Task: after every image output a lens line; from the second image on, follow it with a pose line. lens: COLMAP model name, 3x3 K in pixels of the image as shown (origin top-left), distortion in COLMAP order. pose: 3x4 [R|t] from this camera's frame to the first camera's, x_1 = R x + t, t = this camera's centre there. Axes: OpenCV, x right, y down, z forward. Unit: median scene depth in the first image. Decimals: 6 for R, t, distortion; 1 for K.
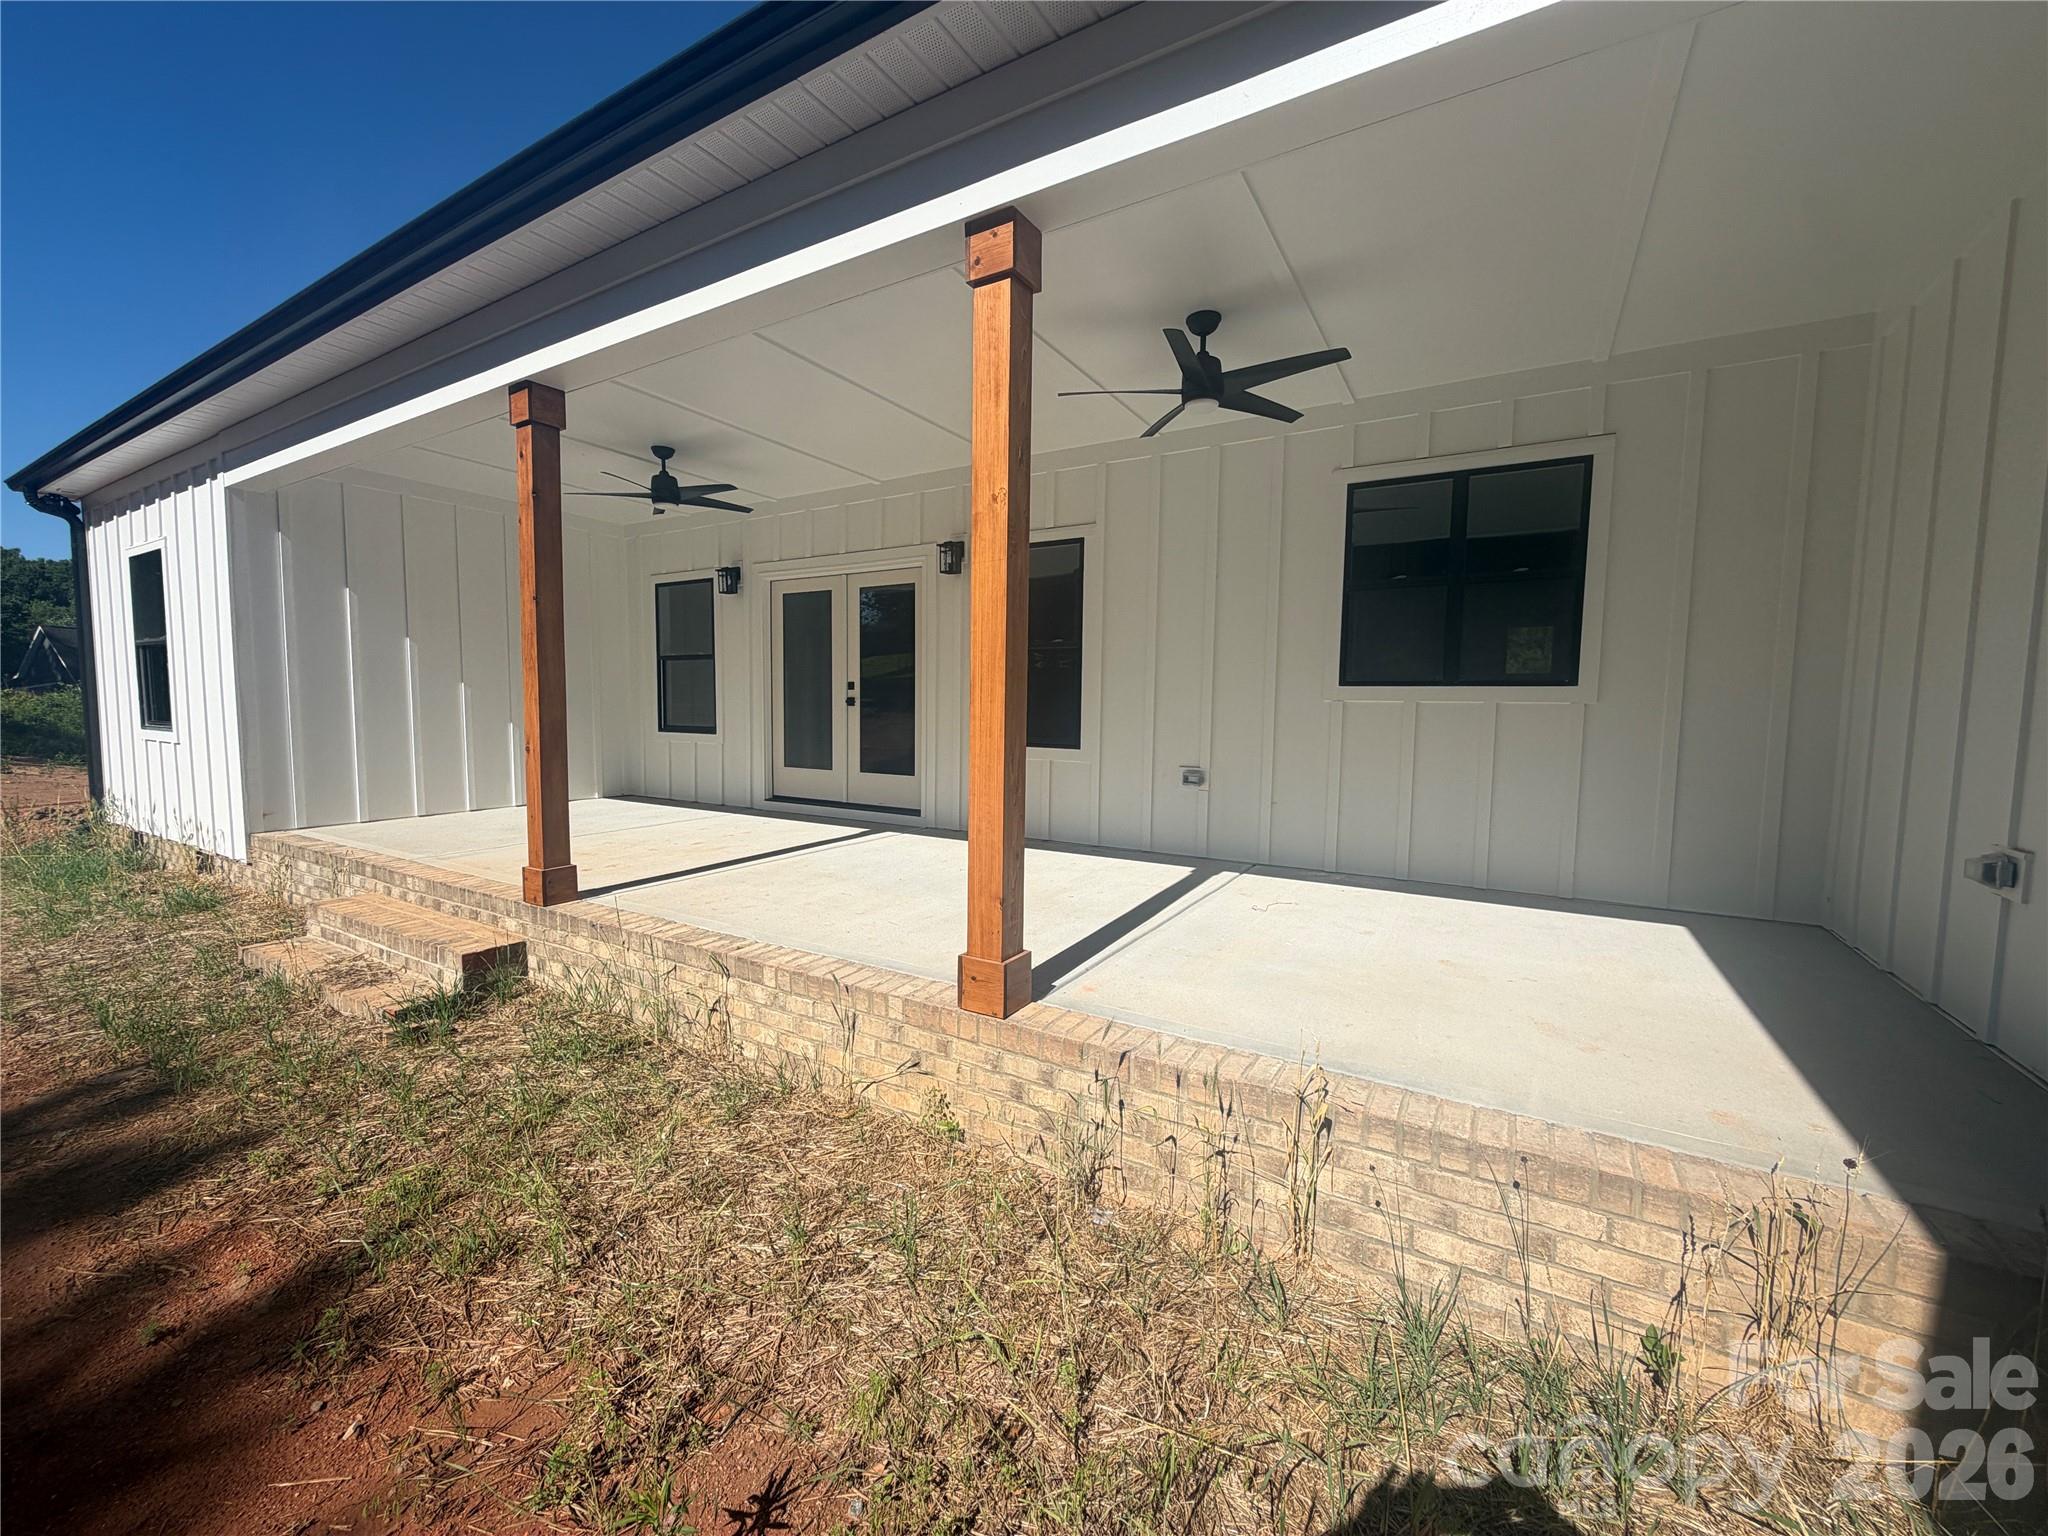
lens RADIAL K [[814.3, 0, 1022.0], [0, 814.3, 763.8], [0, 0, 1]] dist [0.000245, 0.000070]
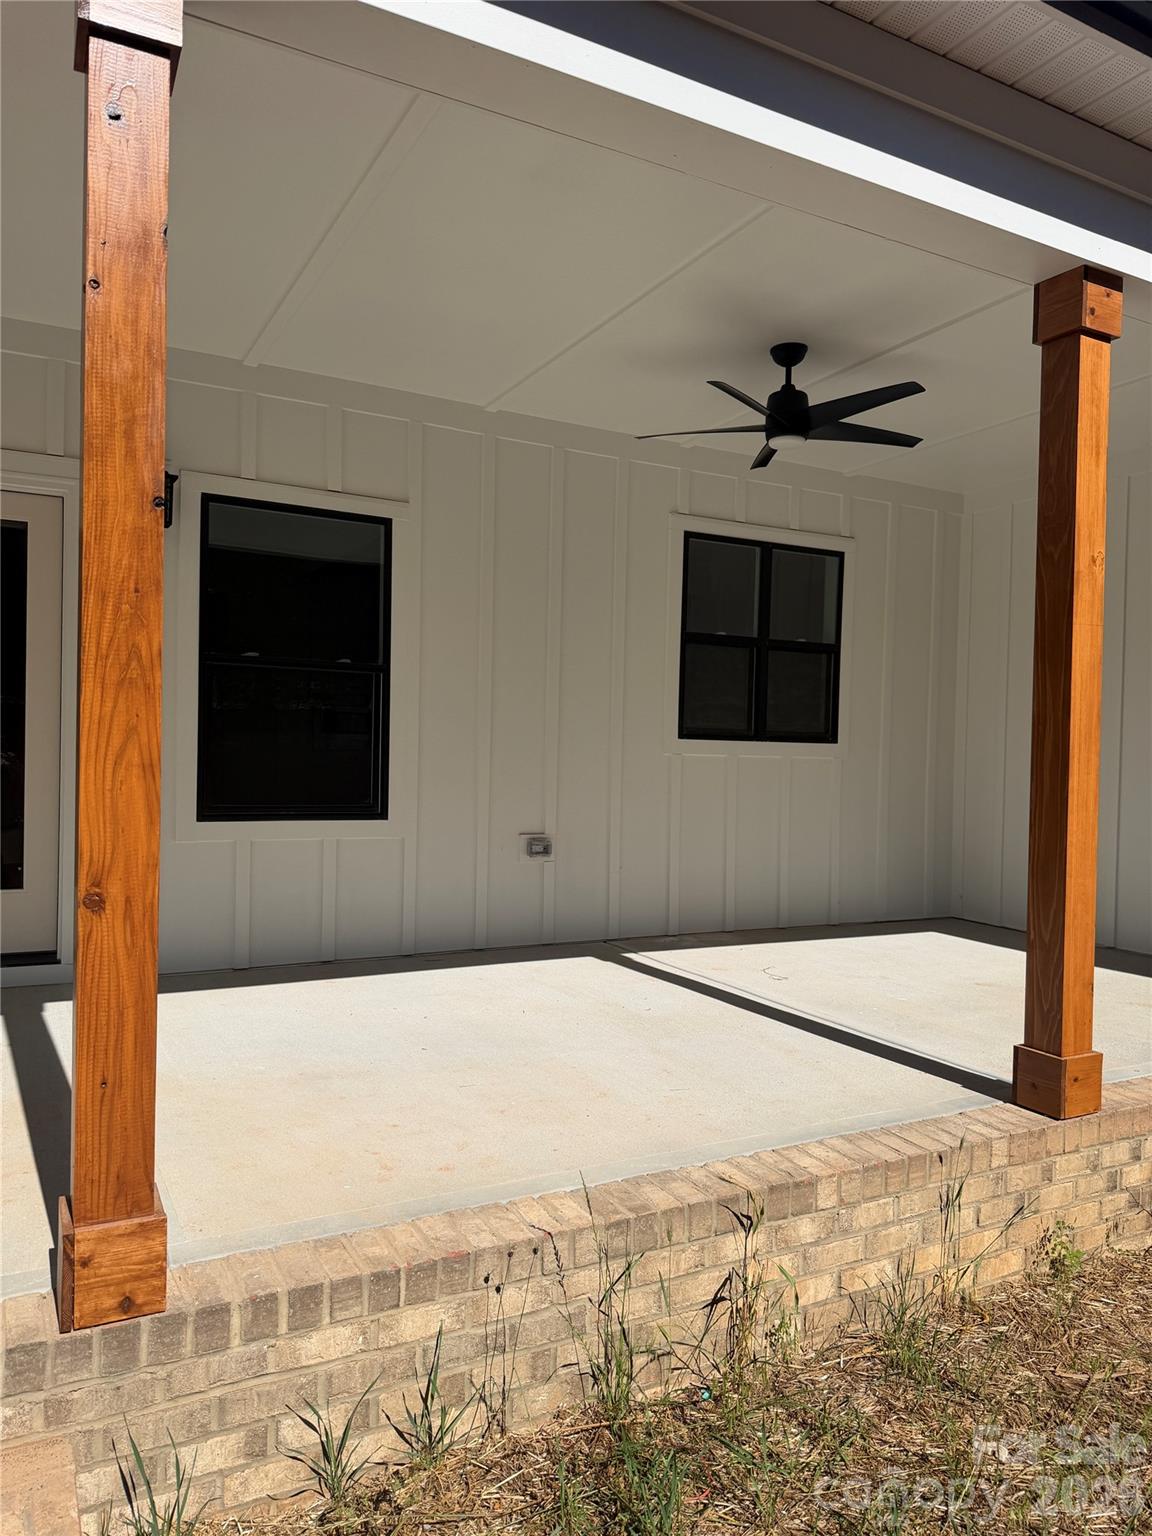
lens RADIAL K [[1074.9, 0, 574.2], [0, 1074.9, 767.7], [0, 0, 1]] dist [0.019352, -0.026228]
pose [[0.512839, -0.012566, 0.858393, -1.104530], [0.047055, 0.998801, -0.013491, -0.073960], [-0.857194, 0.047311, 0.512816, 0.684377]]
